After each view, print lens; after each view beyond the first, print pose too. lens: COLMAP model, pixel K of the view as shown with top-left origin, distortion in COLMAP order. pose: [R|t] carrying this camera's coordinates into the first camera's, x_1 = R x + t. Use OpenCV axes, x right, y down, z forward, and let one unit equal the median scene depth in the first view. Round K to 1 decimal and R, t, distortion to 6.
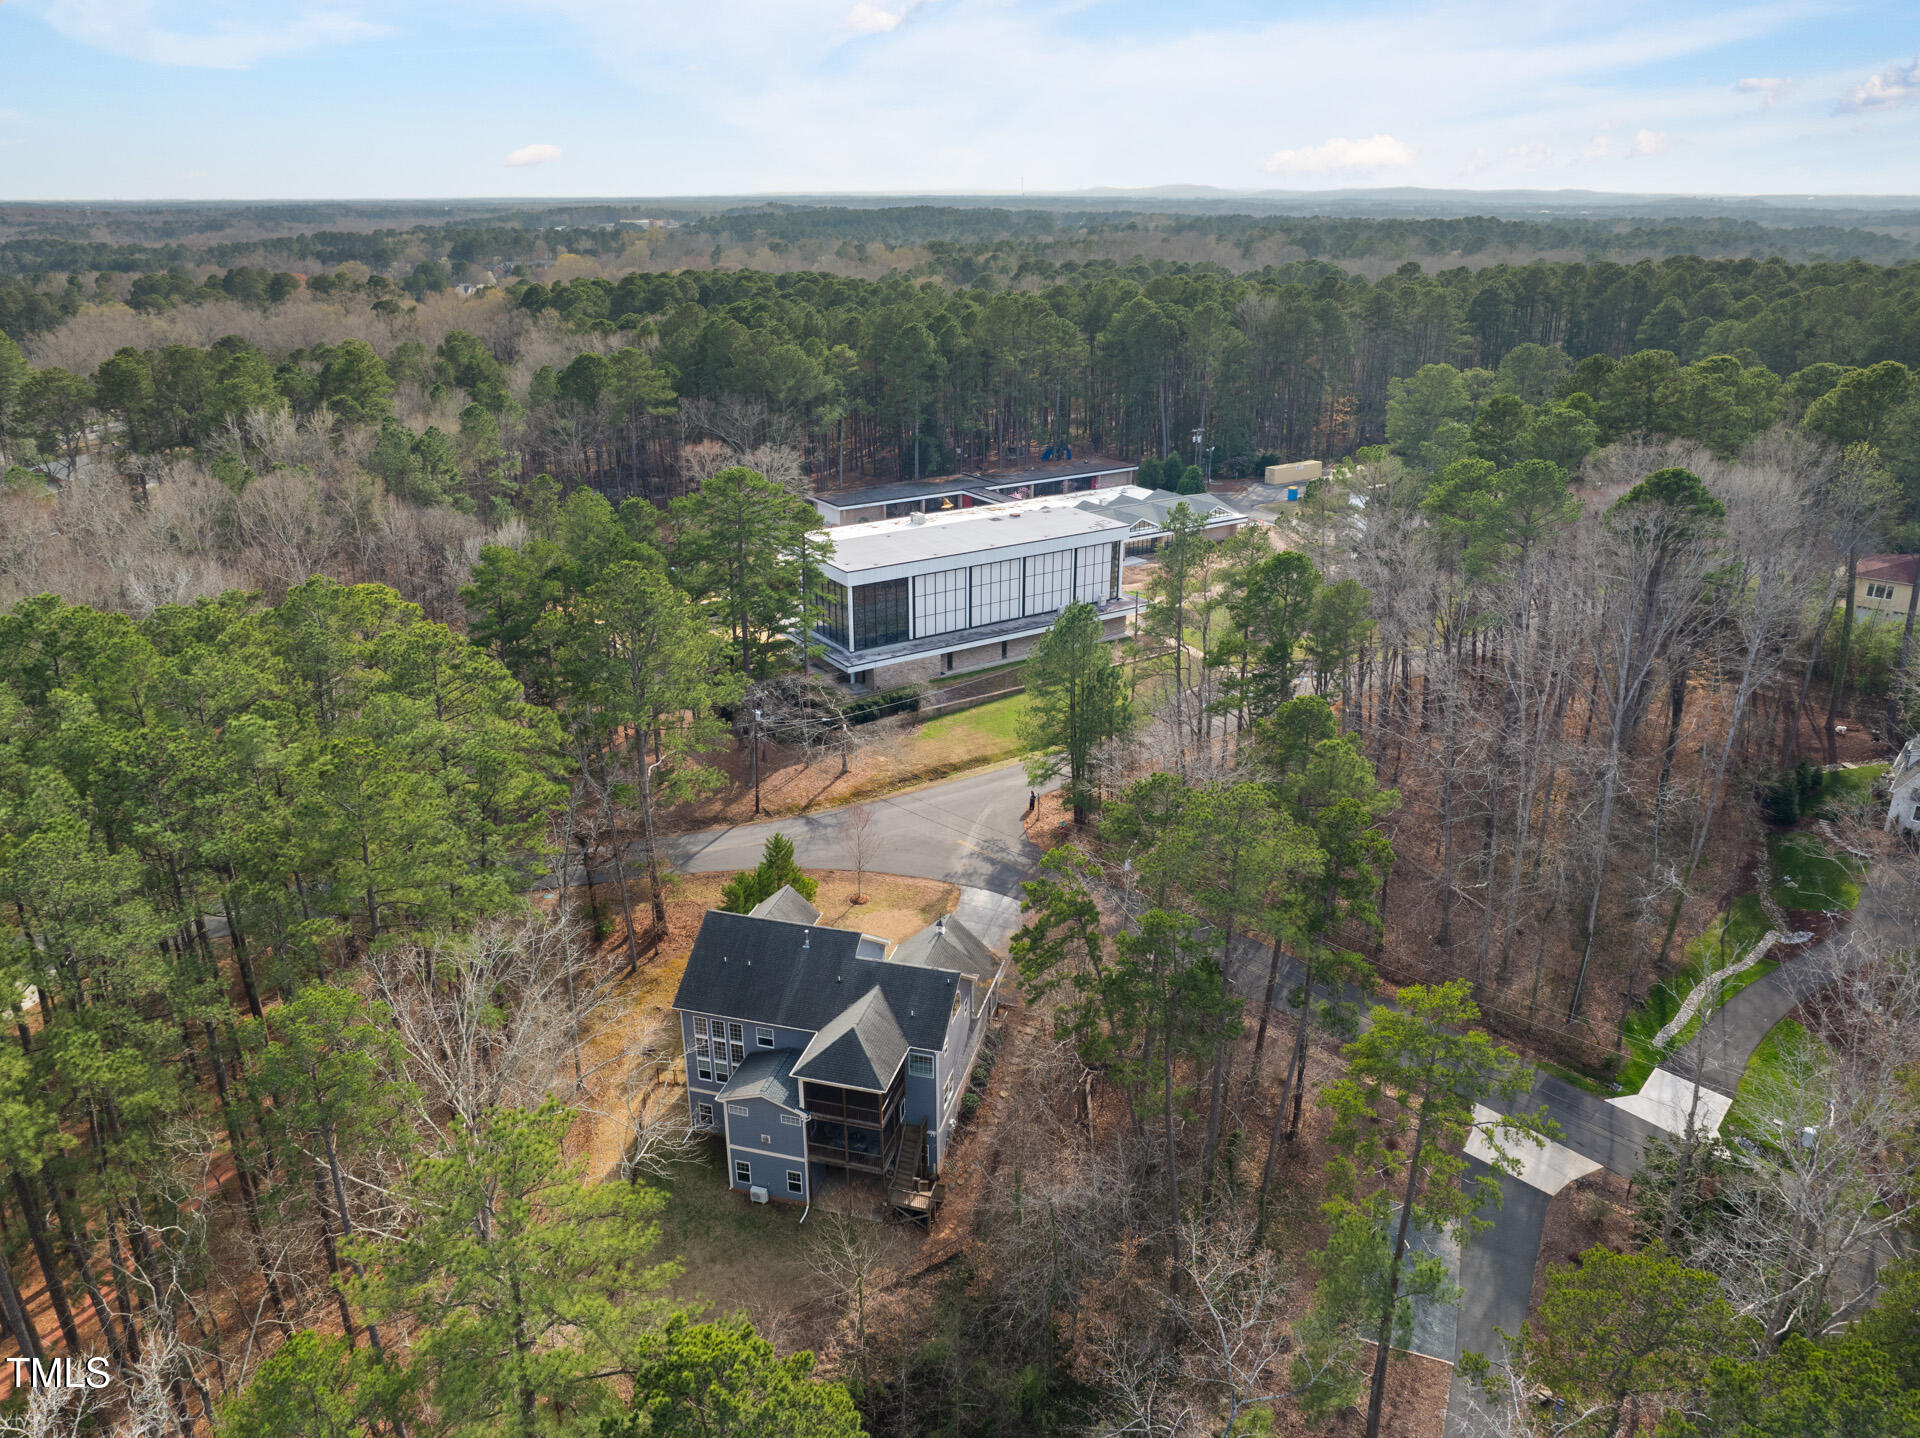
lens RADIAL K [[1360.8, 0, 960.0], [0, 1360.8, 719.0], [0, 0, 1]] dist [-0.037146, 0.005080]
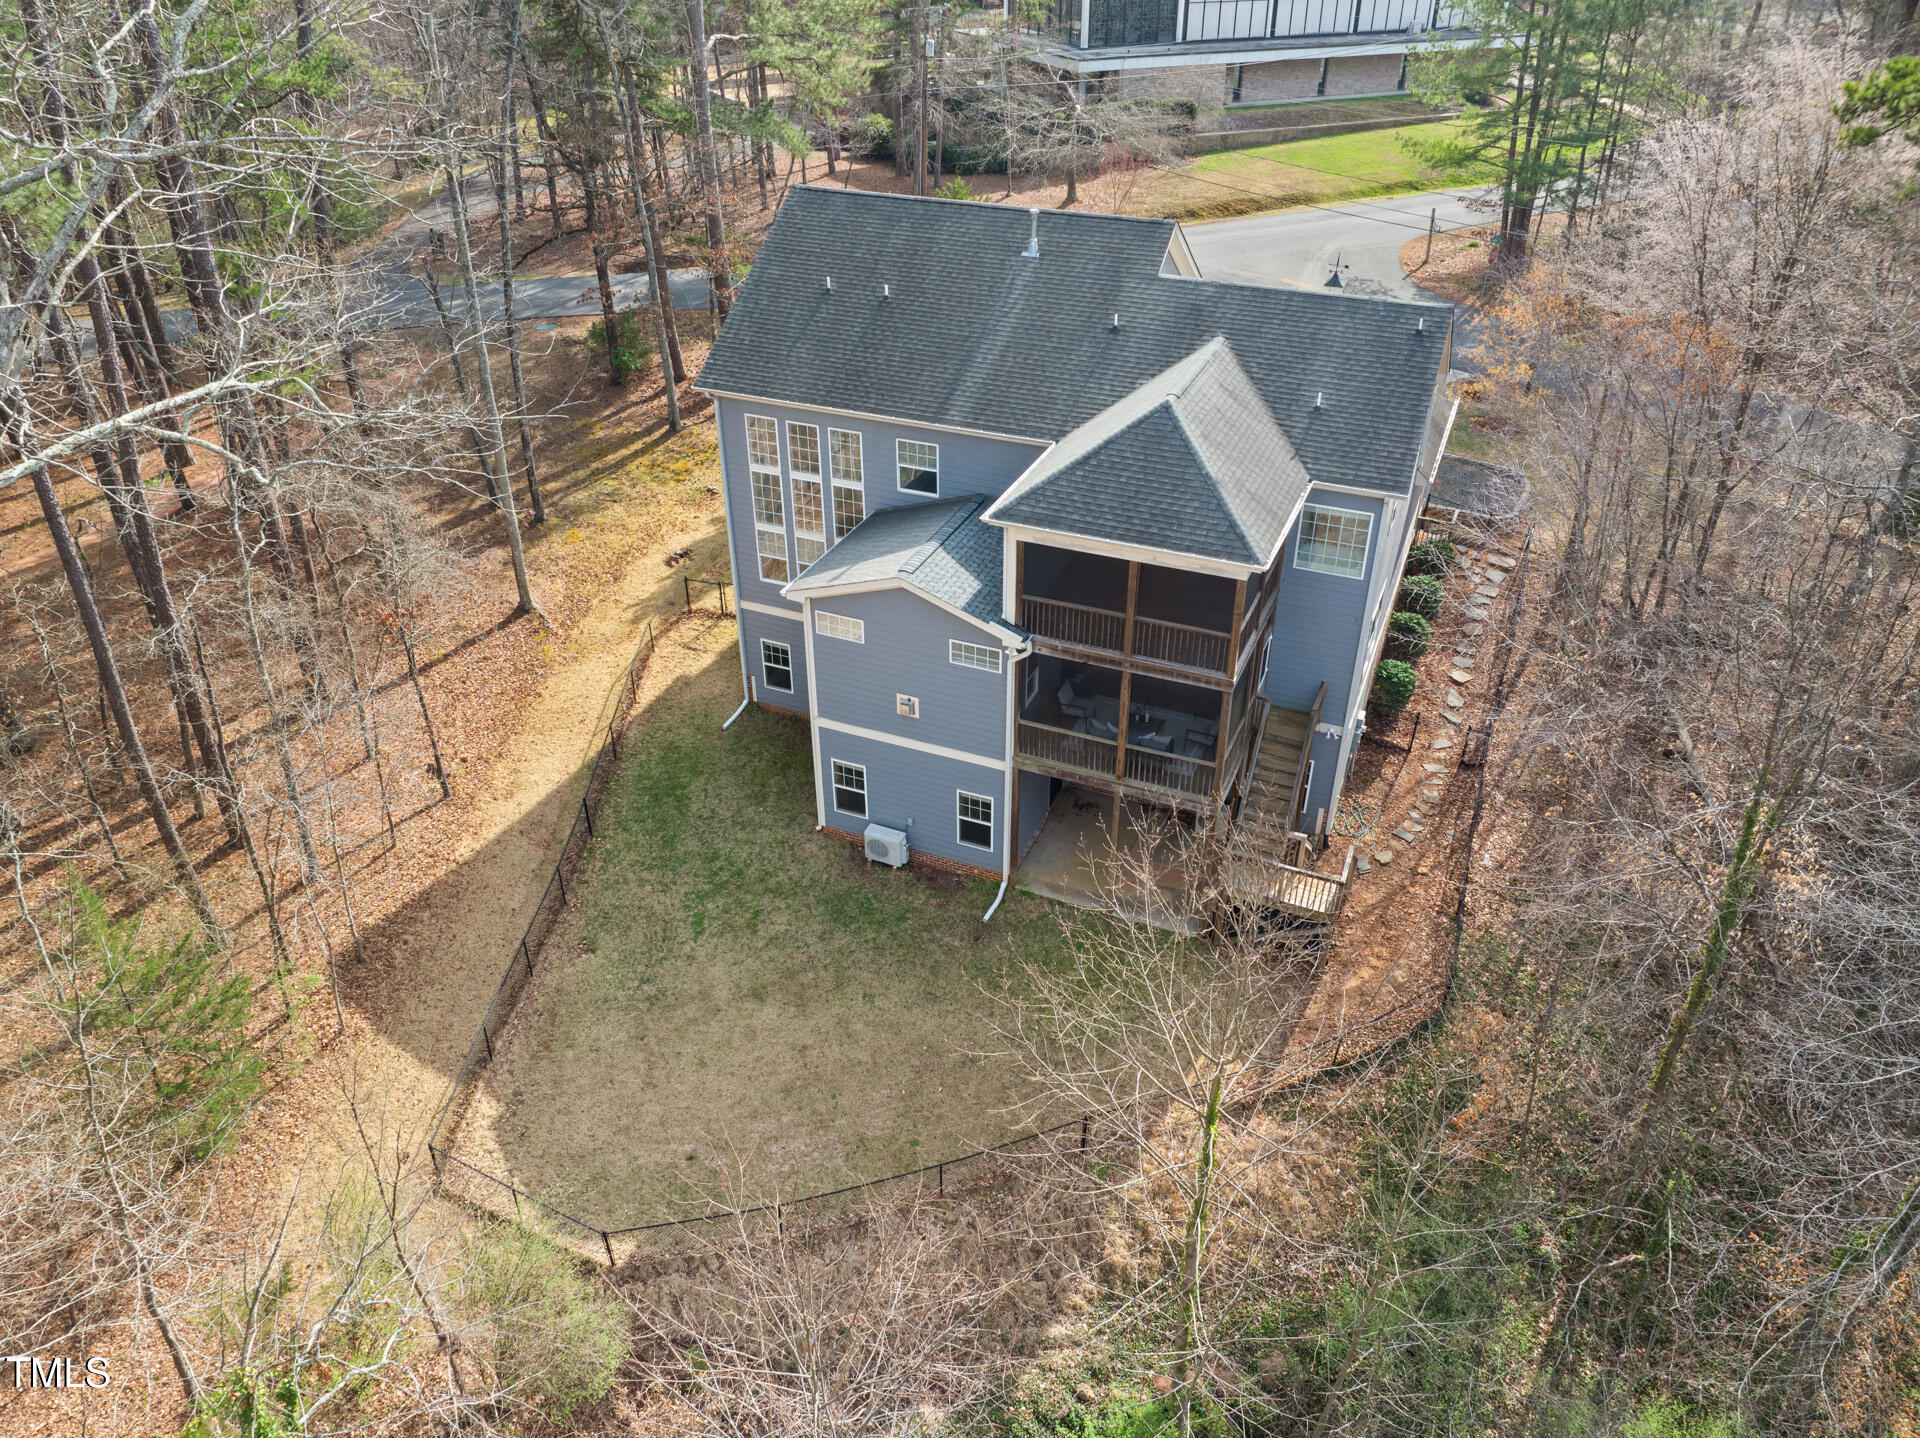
lens RADIAL K [[1360.8, 0, 960.0], [0, 1360.8, 719.0], [0, 0, 1]] dist [-0.037146, 0.005080]
pose [[0.991383, 0.073091, -0.108707, -0.085493], [-0.049774, 0.977805, 0.203518, 0.232171], [0.121170, -0.196354, 0.973018, 0.618406]]
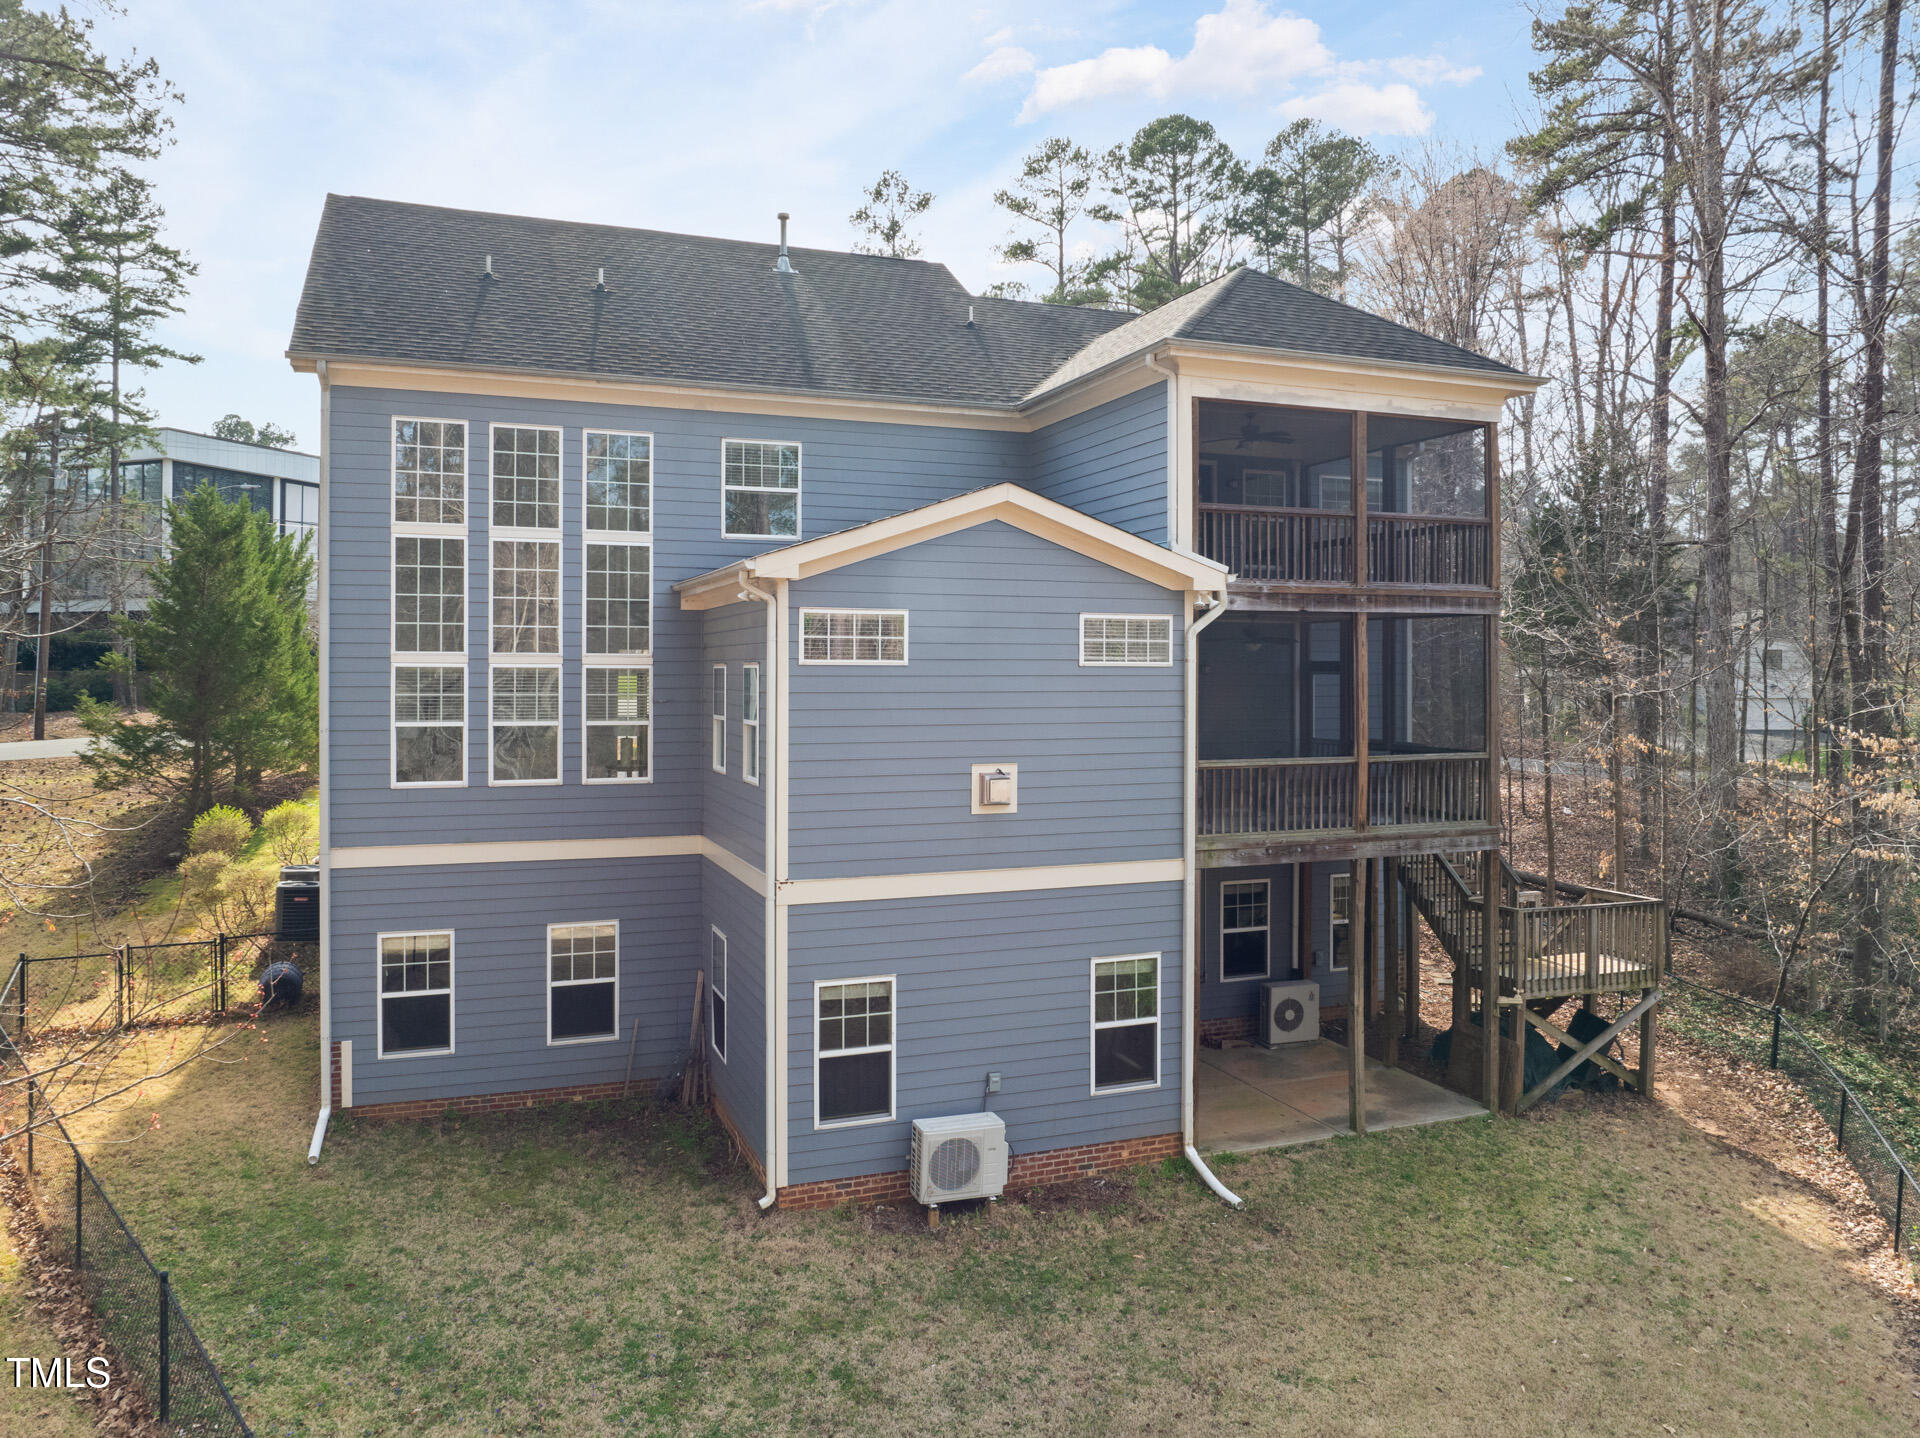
lens RADIAL K [[1394.0, 0, 959.7], [0, 1394.0, 659.6], [0, 0, 1]] dist [-0.042133, 0.001440]
pose [[0.798204, 0.011882, 0.602270, -0.264583], [0.216504, 0.927339, -0.305234, 0.349706], [-0.562135, 0.374033, 0.737633, 0.845252]]
